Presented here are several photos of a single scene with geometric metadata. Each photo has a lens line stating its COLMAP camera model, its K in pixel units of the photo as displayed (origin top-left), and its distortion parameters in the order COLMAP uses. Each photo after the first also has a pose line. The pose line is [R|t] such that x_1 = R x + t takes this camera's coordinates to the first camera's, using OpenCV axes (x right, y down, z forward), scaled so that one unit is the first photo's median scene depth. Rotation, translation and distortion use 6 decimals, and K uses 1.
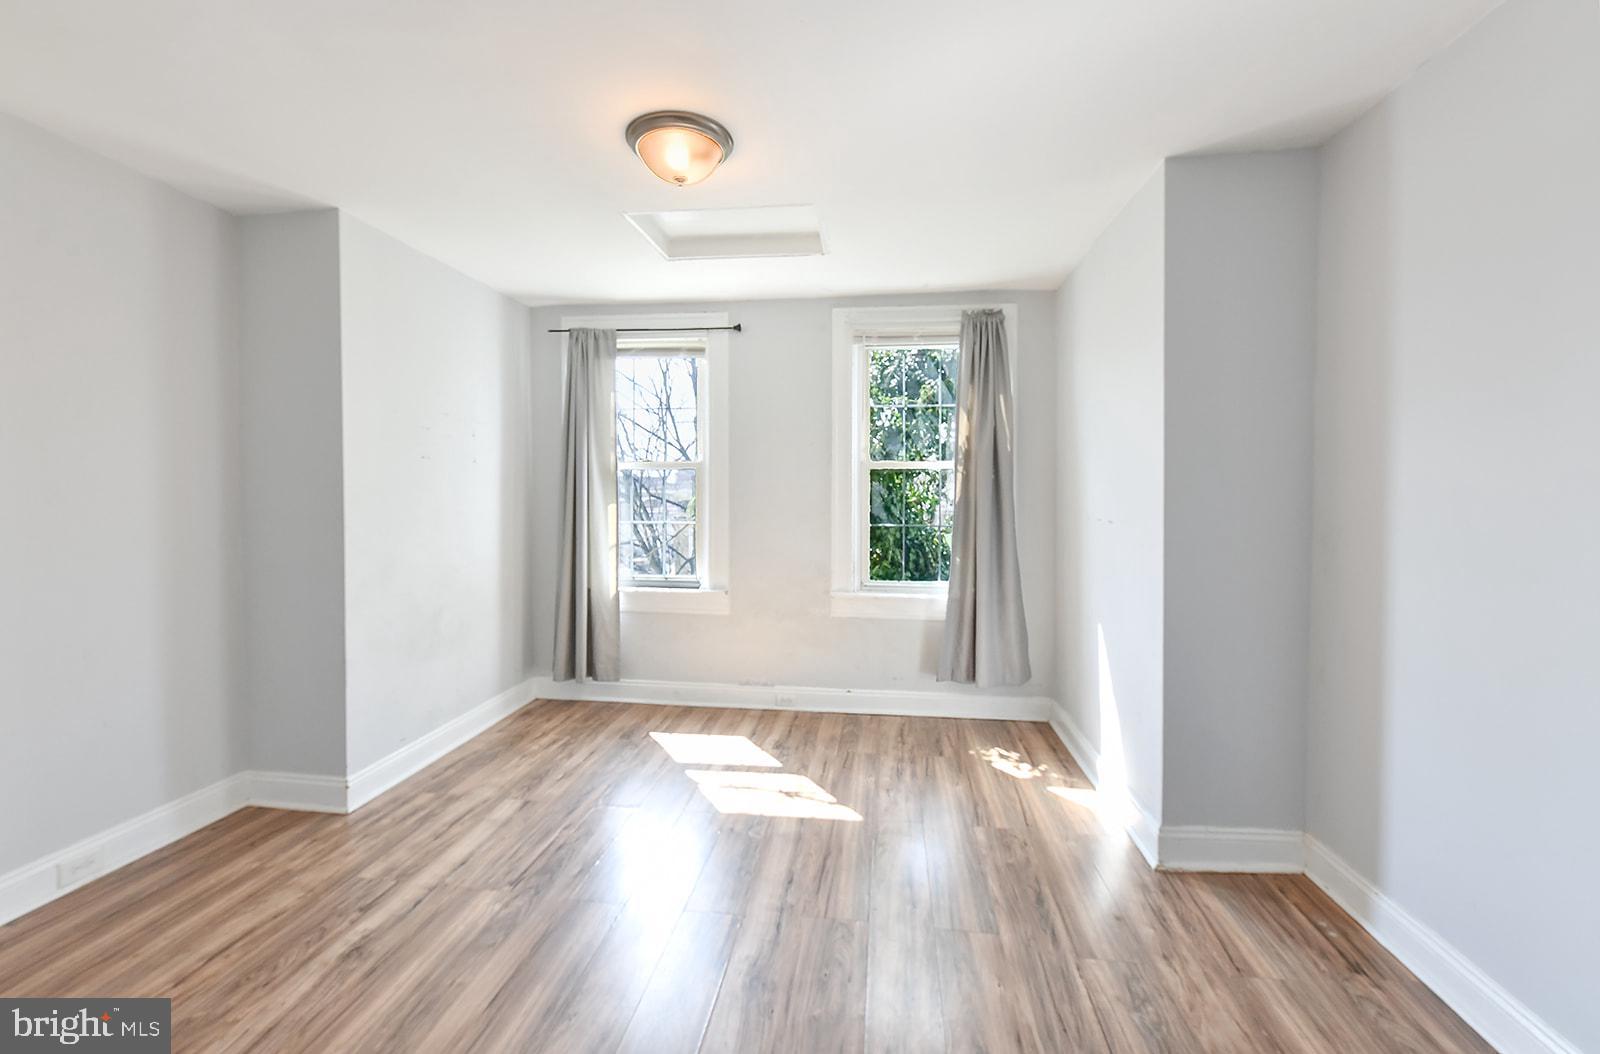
lens RADIAL K [[657.5, 0, 805.2], [0, 657.5, 518.1], [0, 0, 1]] dist [-0.001858, 0.000001]
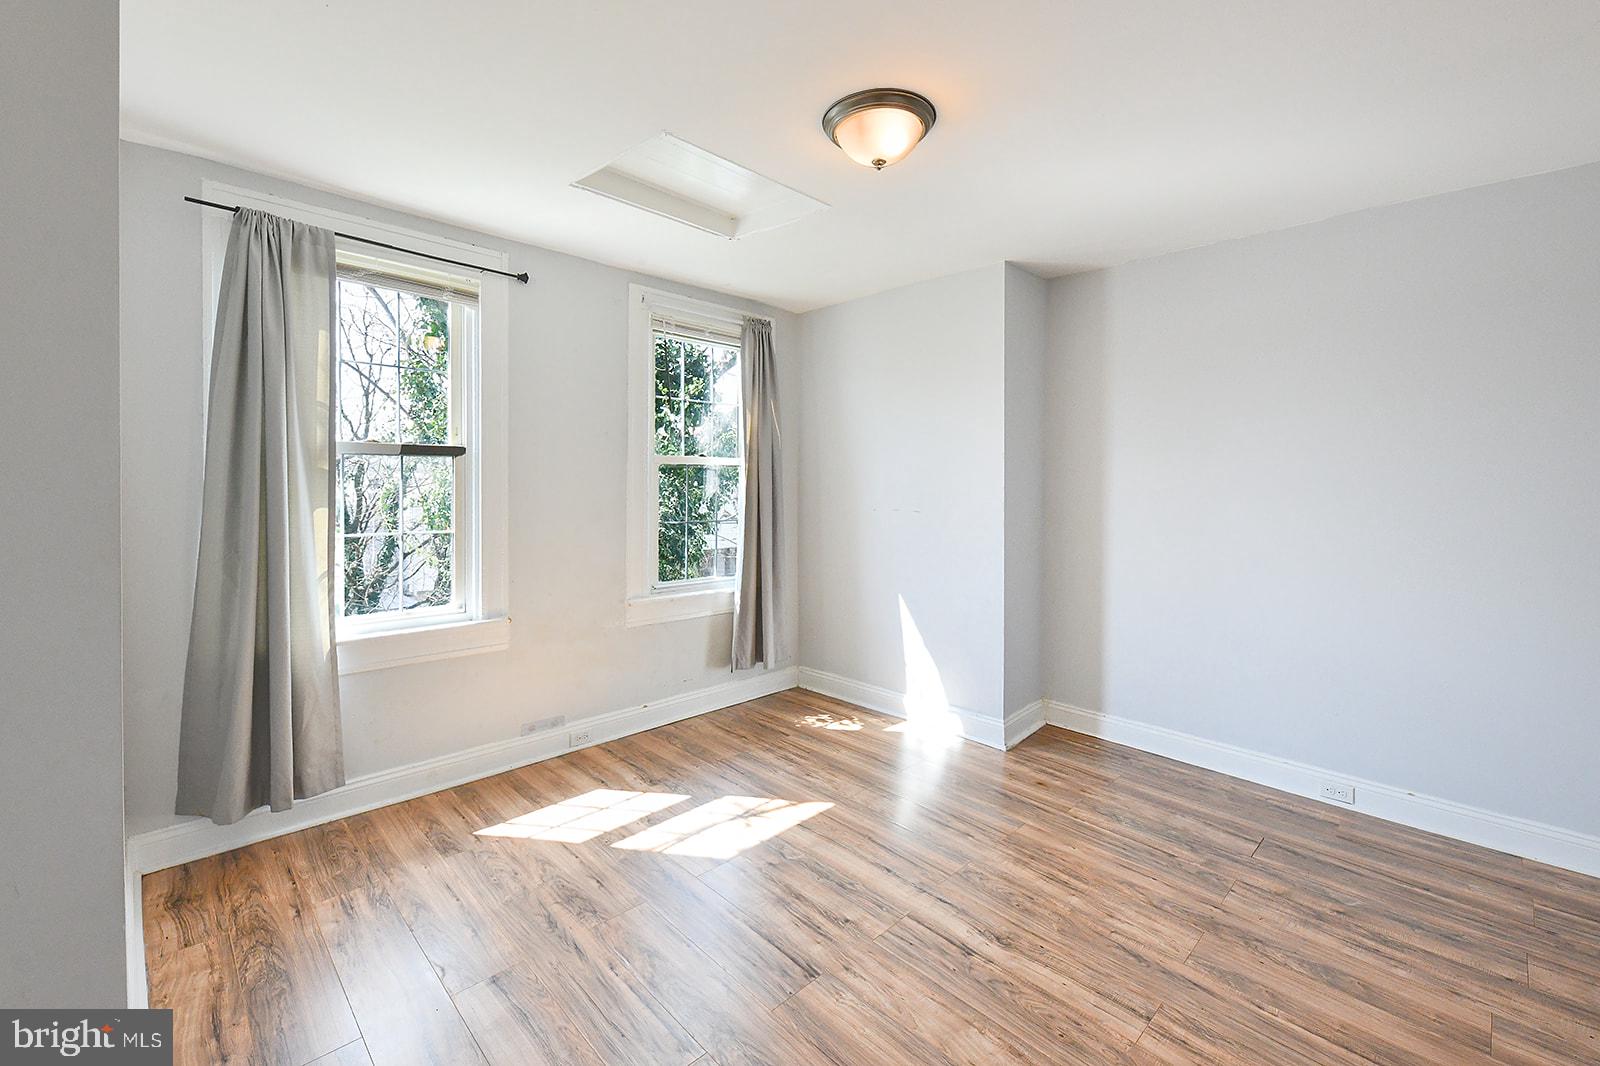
lens RADIAL K [[670.4, 0, 794.3], [0, 670.4, 501.3], [0, 0, 1]] dist [0.000585, -0.000421]
pose [[0.624500, -0.020159, 0.780765, -0.558101], [0.027437, 0.999616, 0.003864, -0.019305], [-0.780543, 0.019009, 0.624813, 0.271089]]
